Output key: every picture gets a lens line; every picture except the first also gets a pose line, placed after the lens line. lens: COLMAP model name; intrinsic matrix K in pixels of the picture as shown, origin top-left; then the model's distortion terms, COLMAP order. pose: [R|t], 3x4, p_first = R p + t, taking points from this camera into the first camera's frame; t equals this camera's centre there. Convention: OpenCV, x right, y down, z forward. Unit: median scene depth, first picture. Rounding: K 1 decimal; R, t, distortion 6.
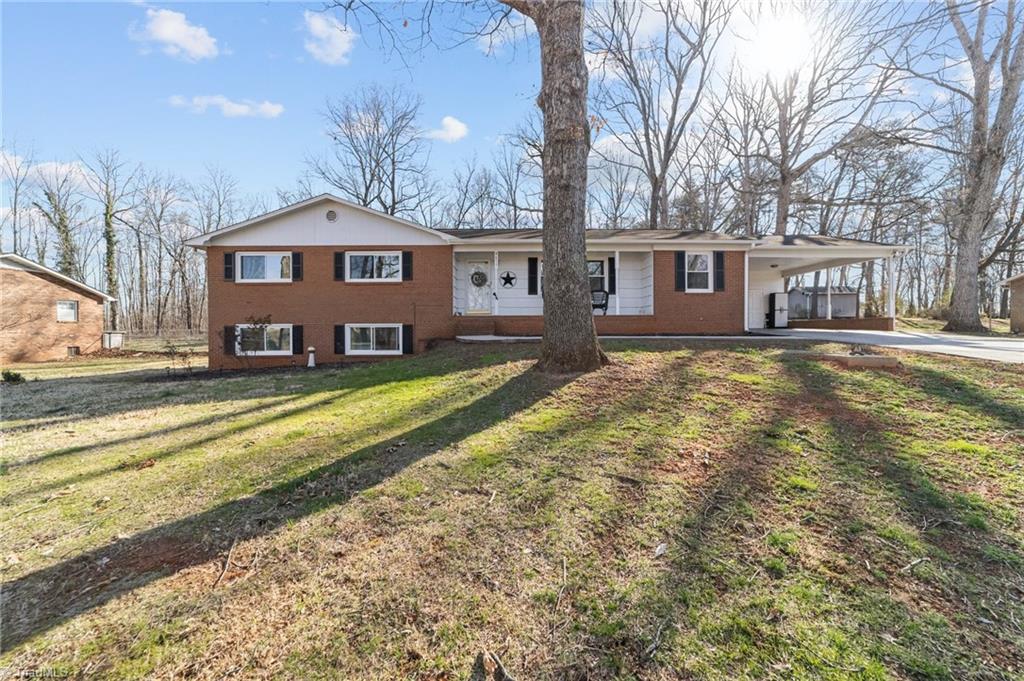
lens RADIAL K [[399.6, 0, 514.5], [0, 399.6, 332.0], [0, 0, 1]] dist [0.001653, 0.000461]
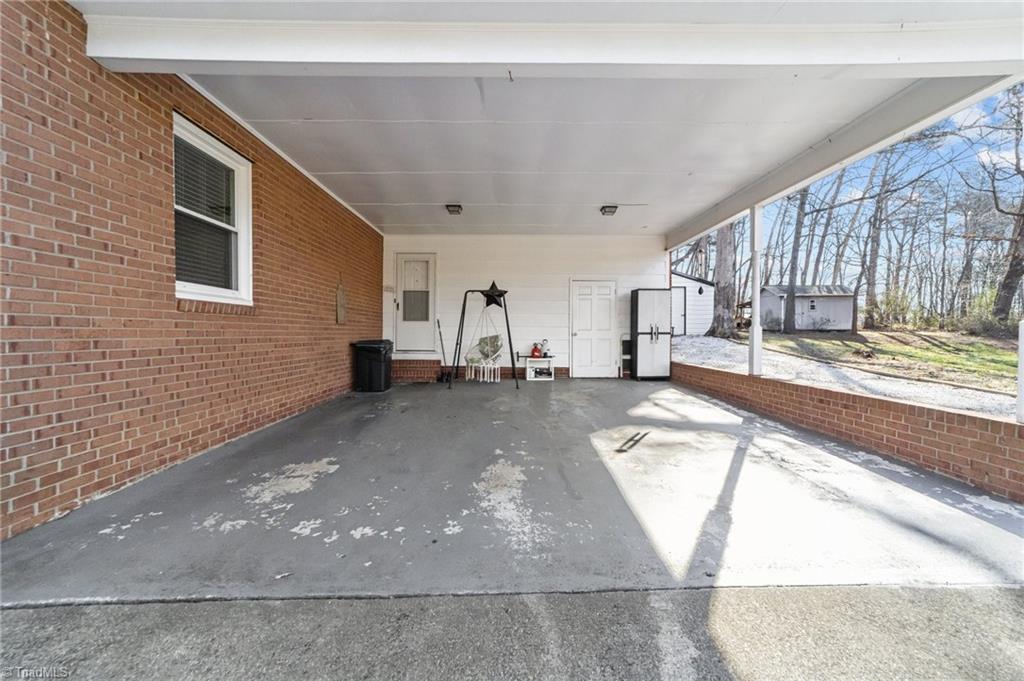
lens RADIAL K [[399.6, 0, 513.0], [0, 399.6, 338.7], [0, 0, 1]] dist [0.001653, 0.000461]
pose [[0.999985, 0.005330, 0.000981, 0.252641], [-0.005343, 0.999892, 0.013657, -0.026018], [-0.000908, -0.013662, 0.999906, 0.292239]]
